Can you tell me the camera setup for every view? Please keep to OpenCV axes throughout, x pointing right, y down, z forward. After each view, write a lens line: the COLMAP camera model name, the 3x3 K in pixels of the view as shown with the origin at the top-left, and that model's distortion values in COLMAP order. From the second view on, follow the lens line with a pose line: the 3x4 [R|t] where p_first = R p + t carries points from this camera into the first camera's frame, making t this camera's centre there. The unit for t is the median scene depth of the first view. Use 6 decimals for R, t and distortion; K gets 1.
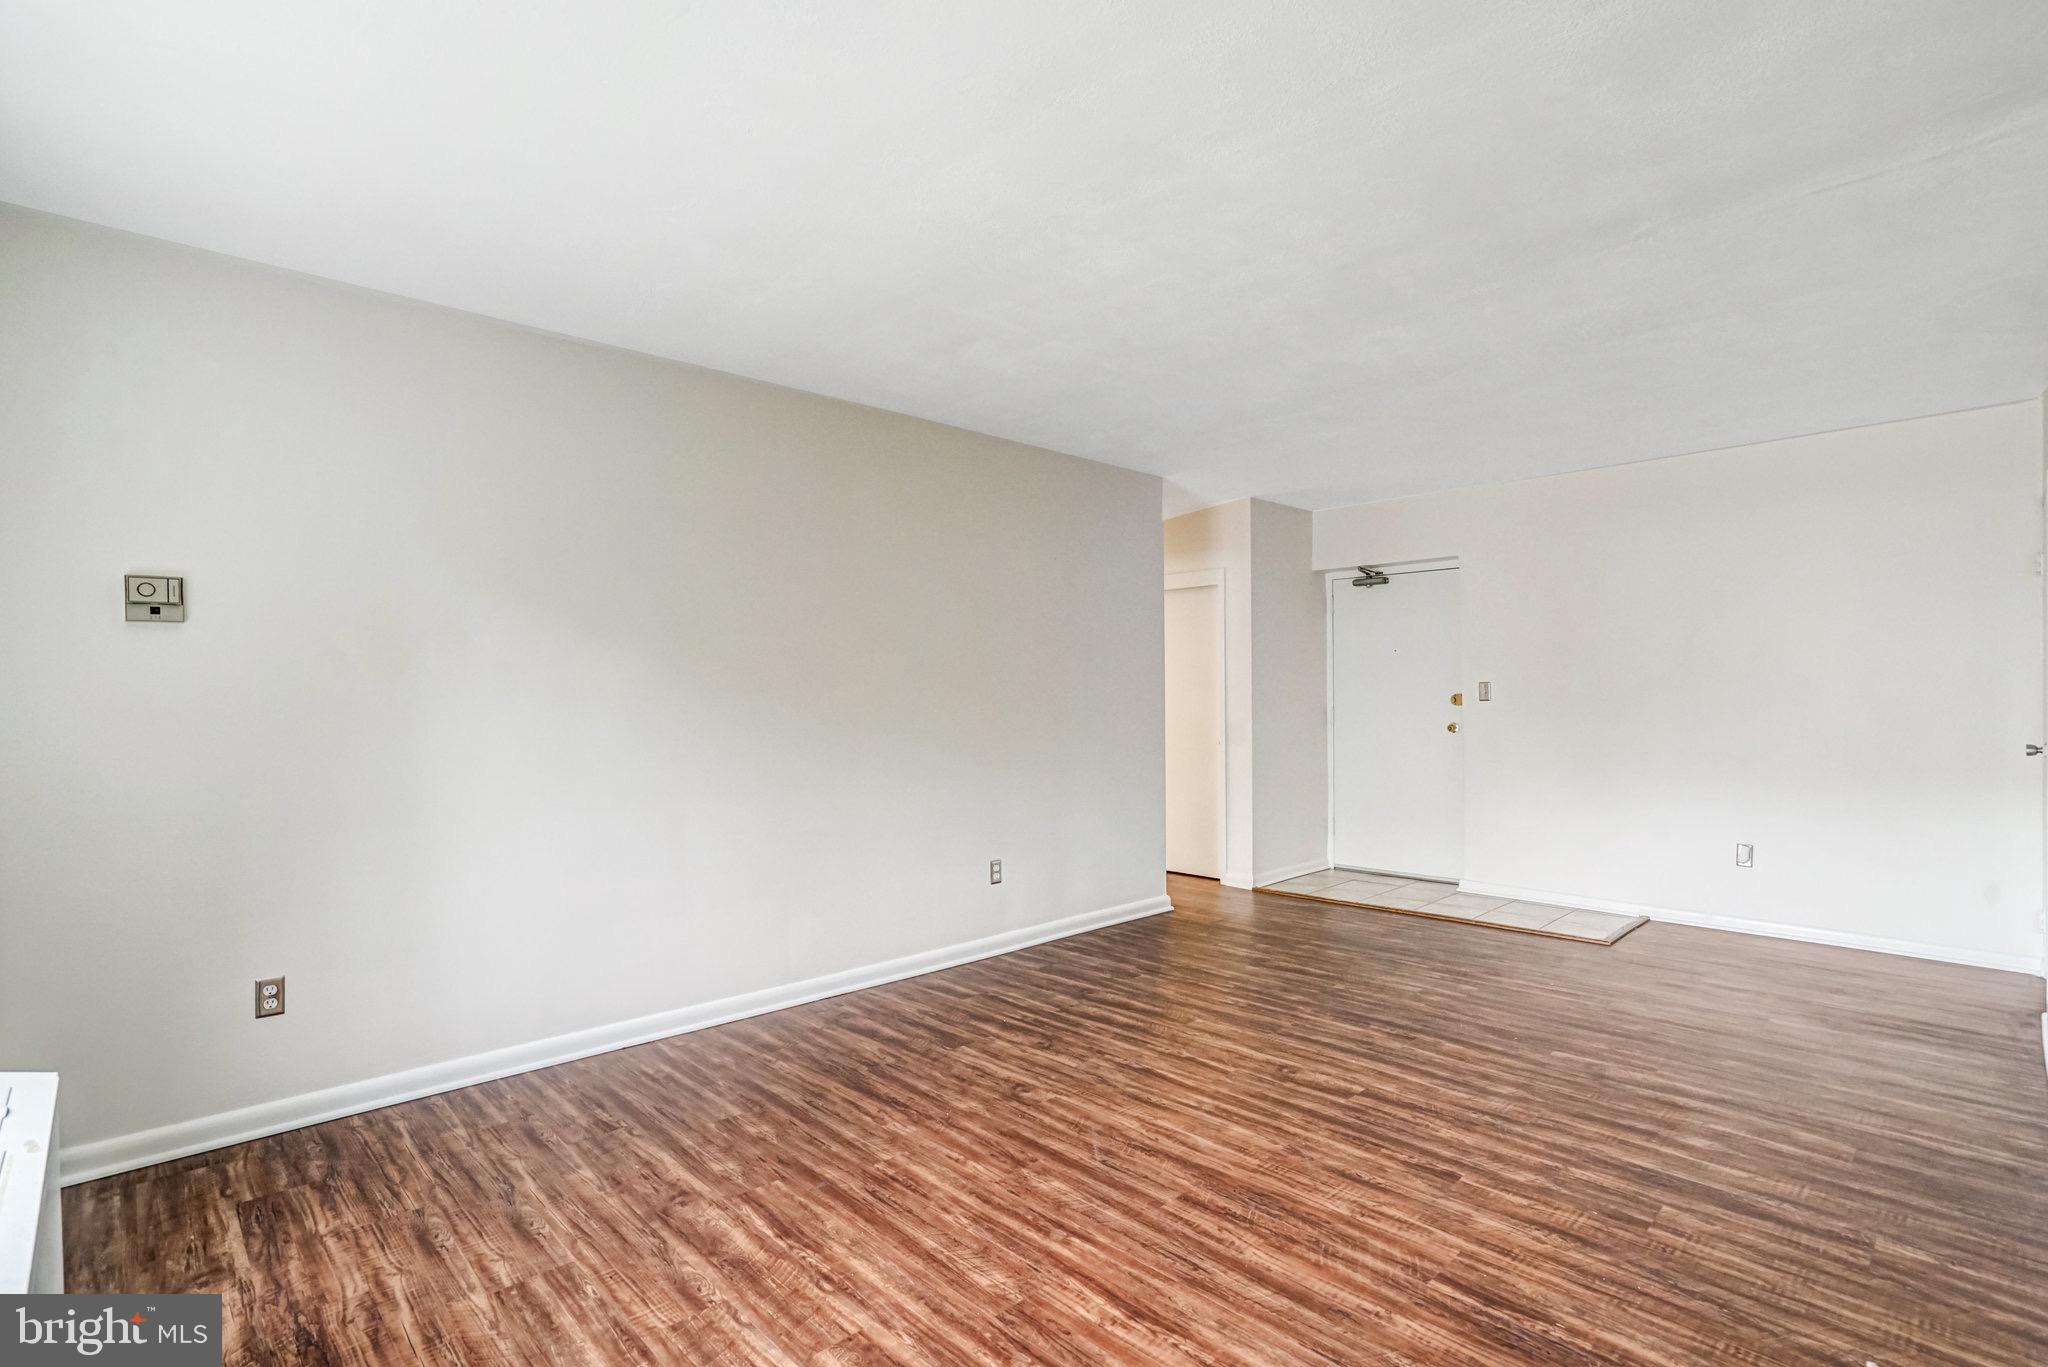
lens RADIAL K [[978.4, 0, 988.7], [0, 978.4, 732.1], [0, 0, 1]] dist [-0.032931, 0.007294]
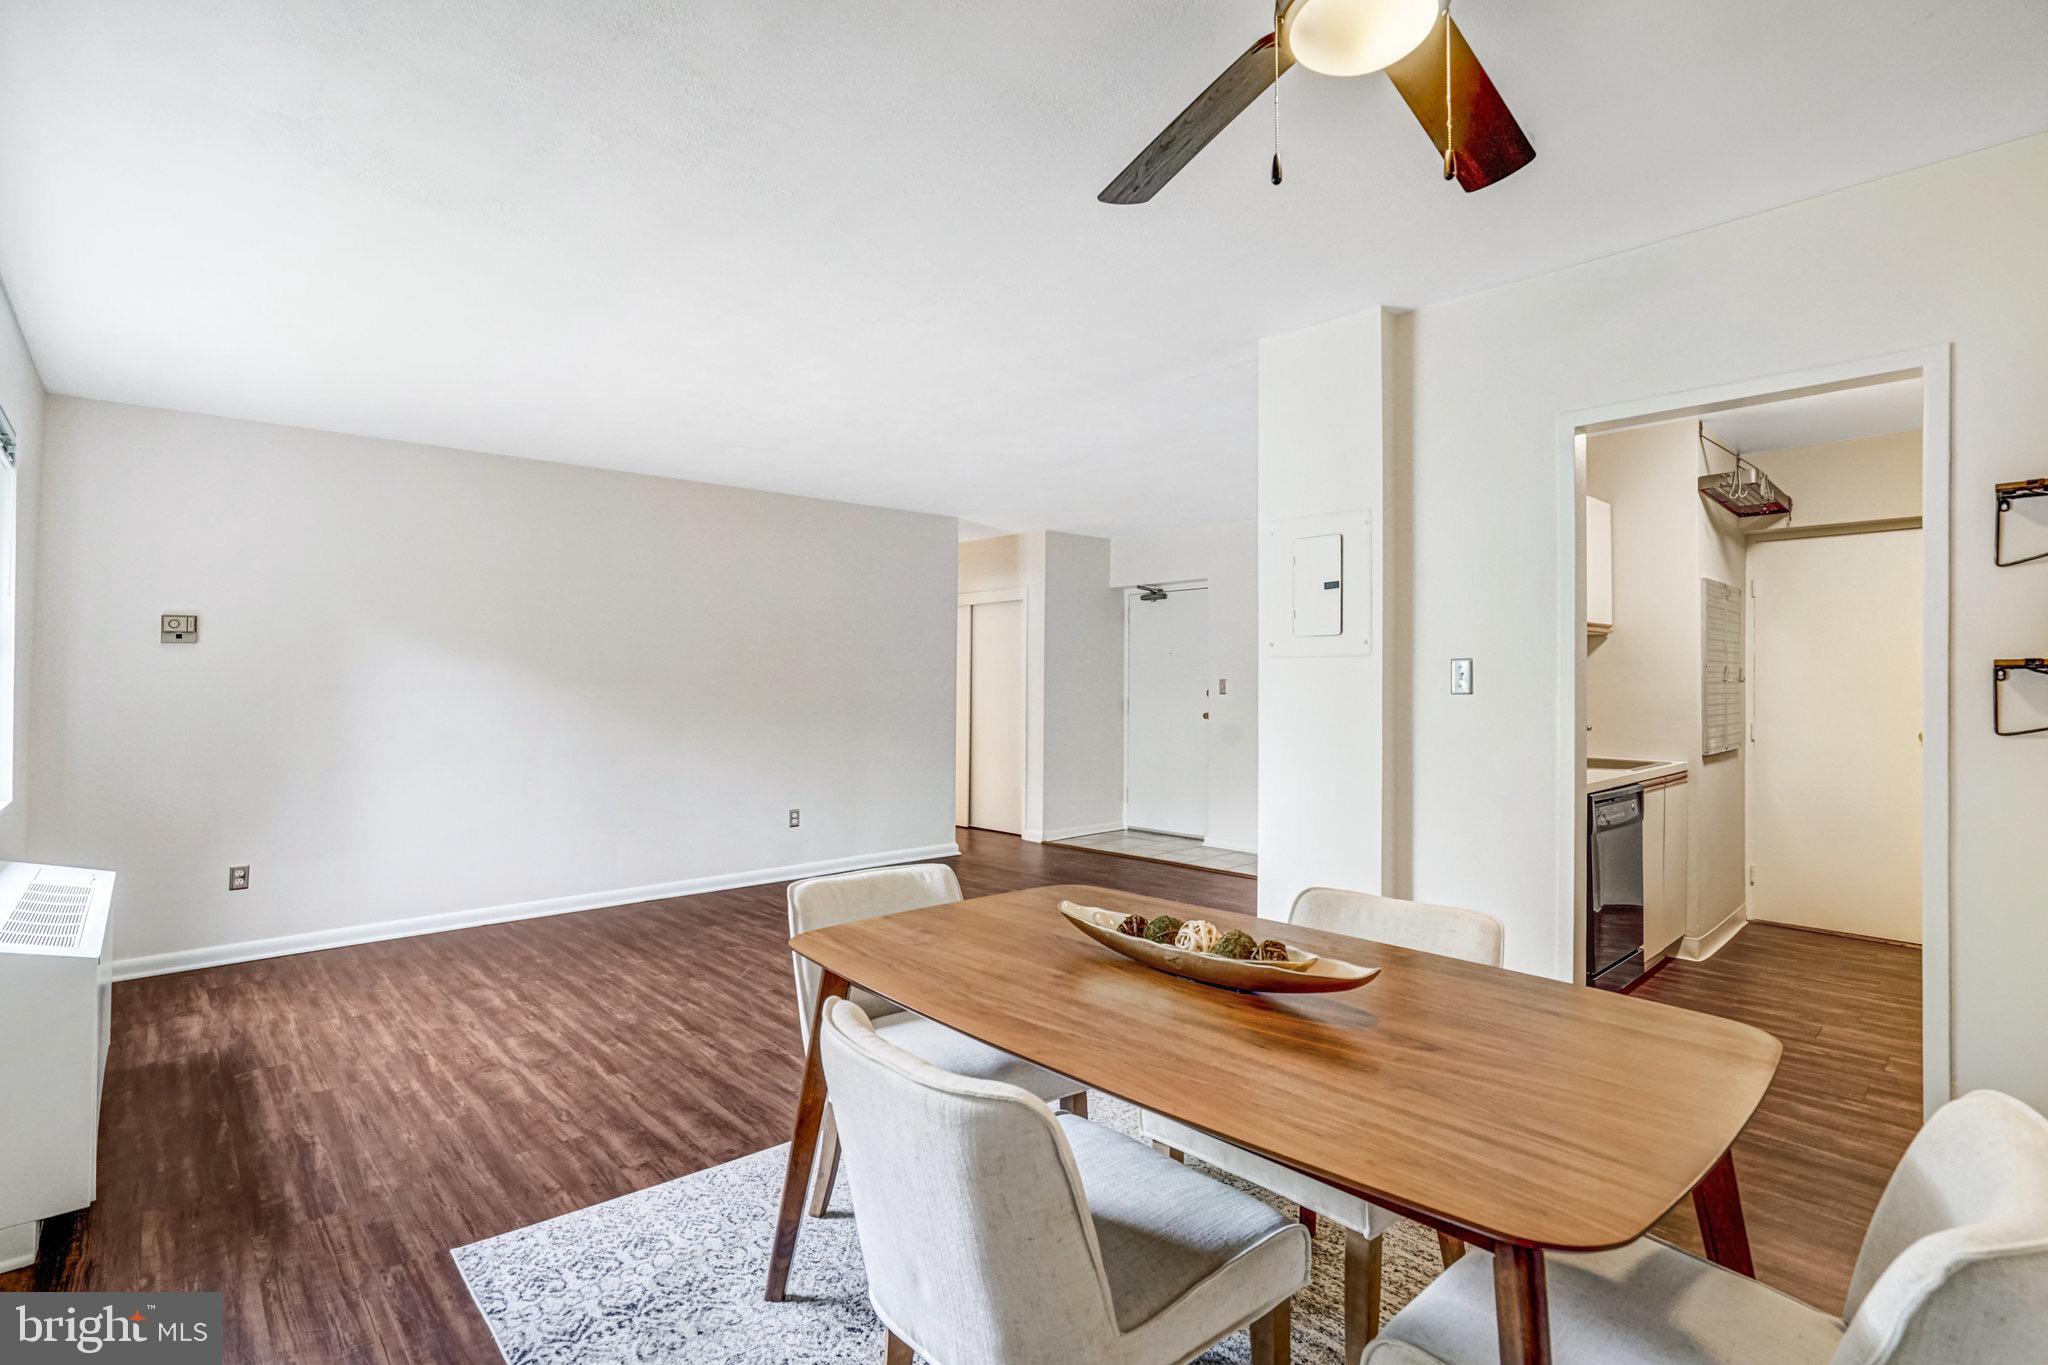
lens RADIAL K [[978.4, 0, 1013.7], [0, 978.4, 702.2], [0, 0, 1]] dist [-0.032931, 0.007294]
pose [[0.999962, 0.008162, -0.002928, 0.492506], [-0.008229, 0.999687, -0.023634, 0.021983], [0.002734, 0.023657, 0.999716, -0.536397]]
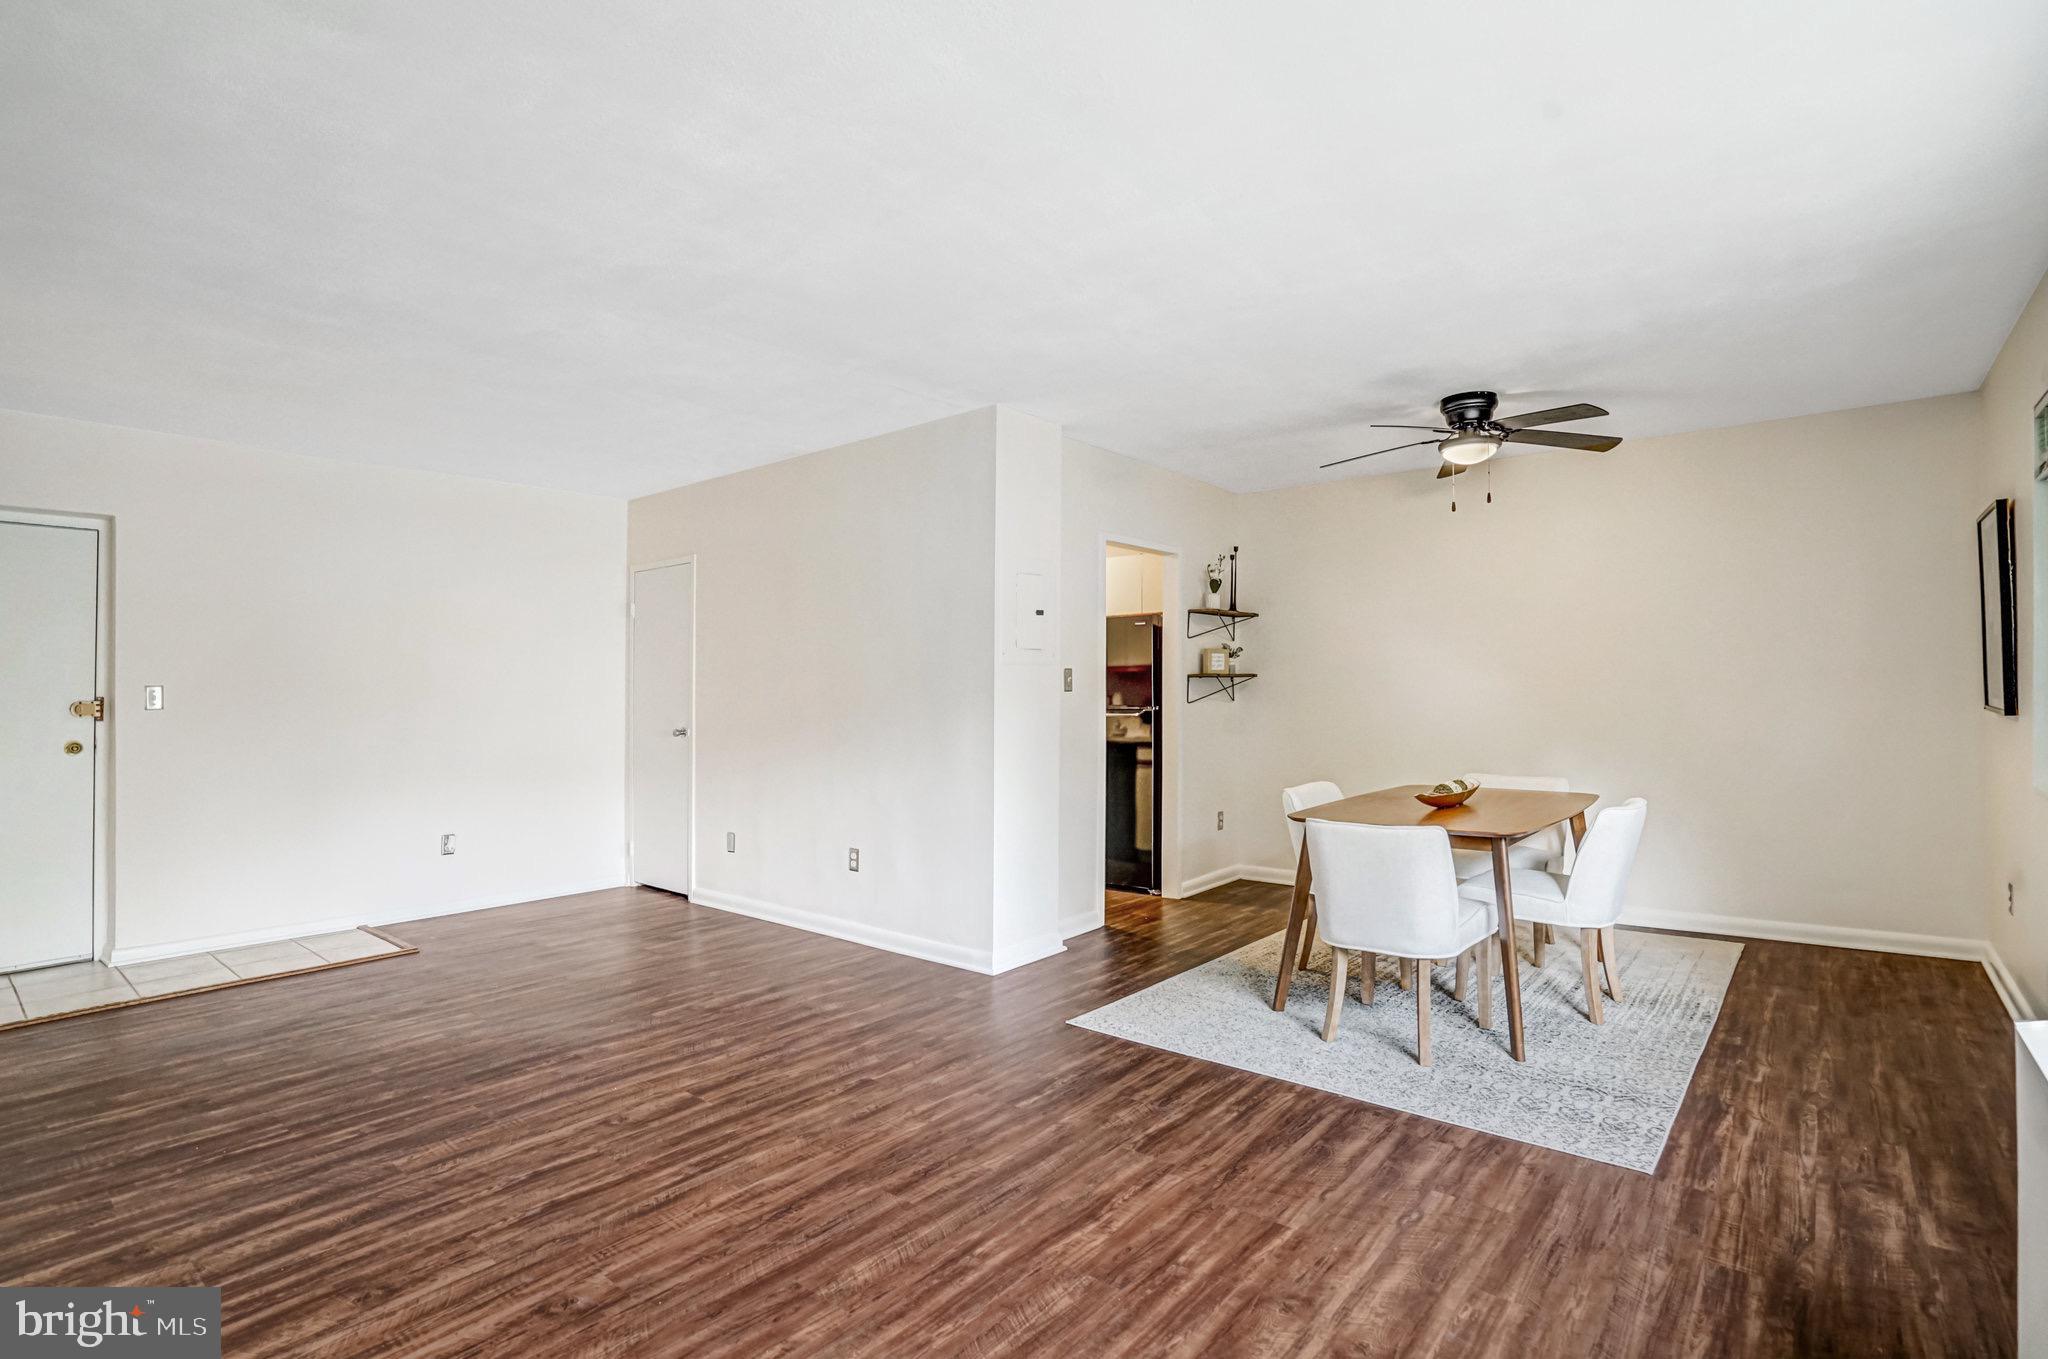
lens RADIAL K [[978.4, 0, 1009.9], [0, 978.4, 678.9], [0, 0, 1]] dist [-0.032931, 0.007294]
pose [[-0.132433, 0.025233, 0.990871, -0.662777], [0.046234, 0.998745, -0.019254, -0.019568], [-0.990113, 0.043262, -0.133434, 0.802722]]
